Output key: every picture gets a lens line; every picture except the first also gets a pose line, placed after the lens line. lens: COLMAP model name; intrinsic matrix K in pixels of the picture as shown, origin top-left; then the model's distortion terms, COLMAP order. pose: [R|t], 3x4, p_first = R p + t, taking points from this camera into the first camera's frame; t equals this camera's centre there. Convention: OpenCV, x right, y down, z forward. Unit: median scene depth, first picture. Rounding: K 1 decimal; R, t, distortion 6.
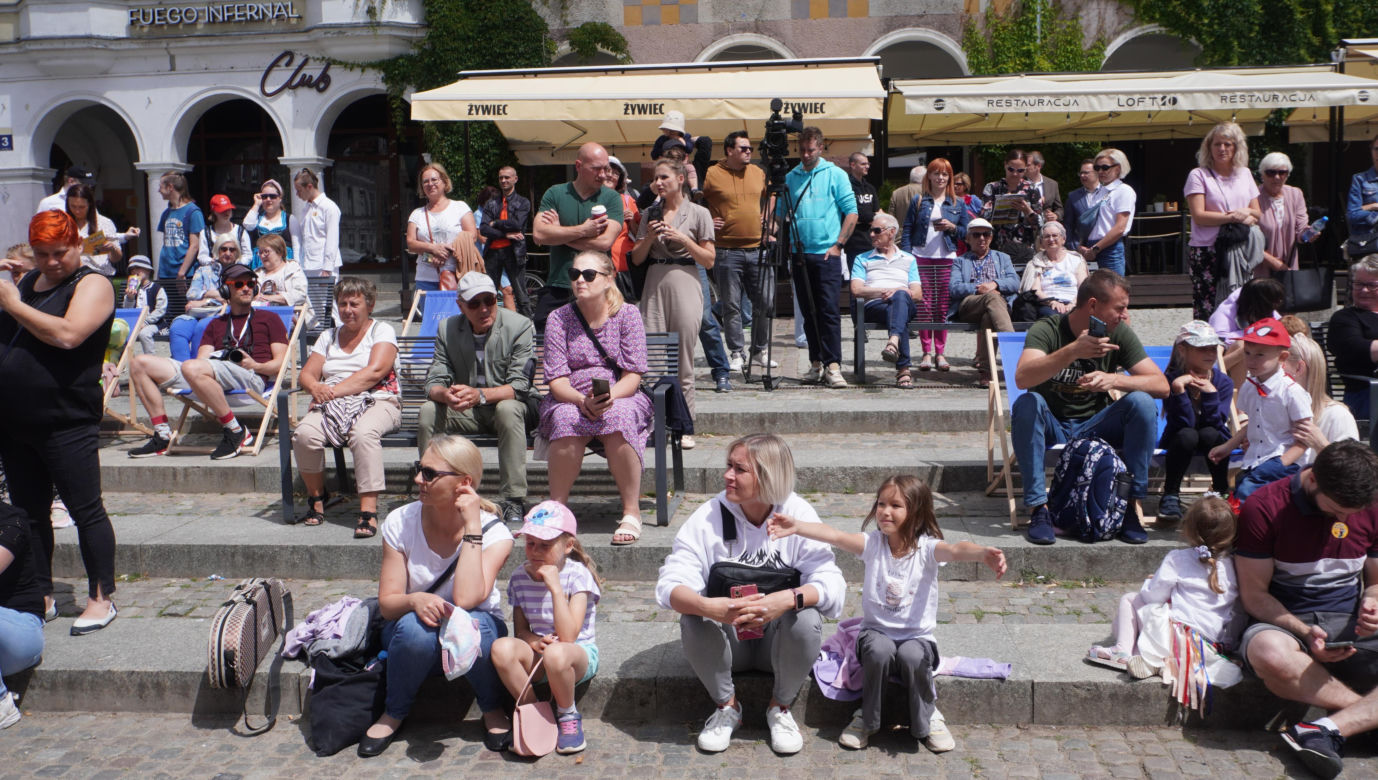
lens RADIAL K [[1251.8, 0, 689.0], [0, 1251.8, 390.0], [0, 0, 1]] dist [-0.035915, 0.008983]
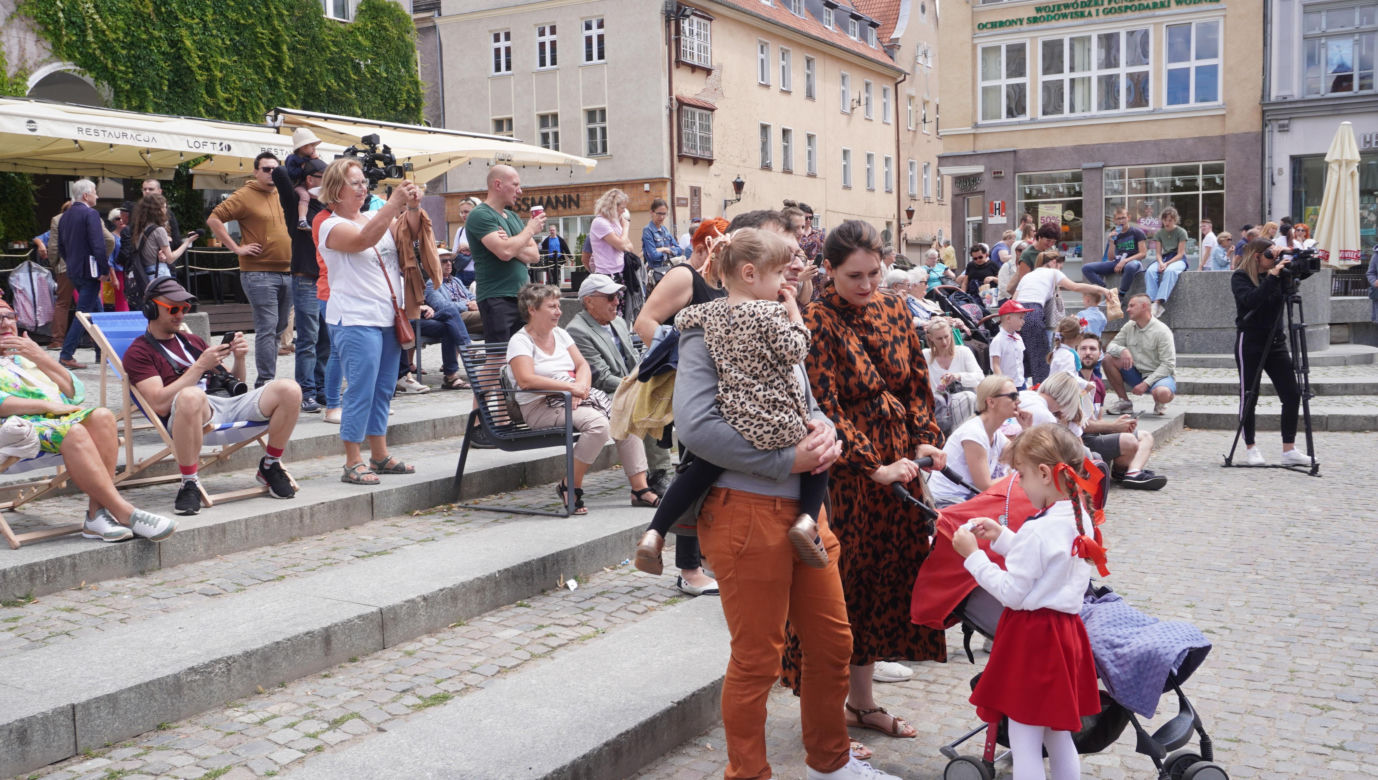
lens RADIAL K [[1208.0, 0, 687.6], [0, 1208.0, 382.8], [0, 0, 1]] dist [-0.013564, 0.010765]
pose [[0.431439, -0.067597, 0.899606, -0.322778], [0.099336, 0.994685, 0.027101, -0.008738], [-0.896656, 0.077671, 0.435861, 0.136179]]
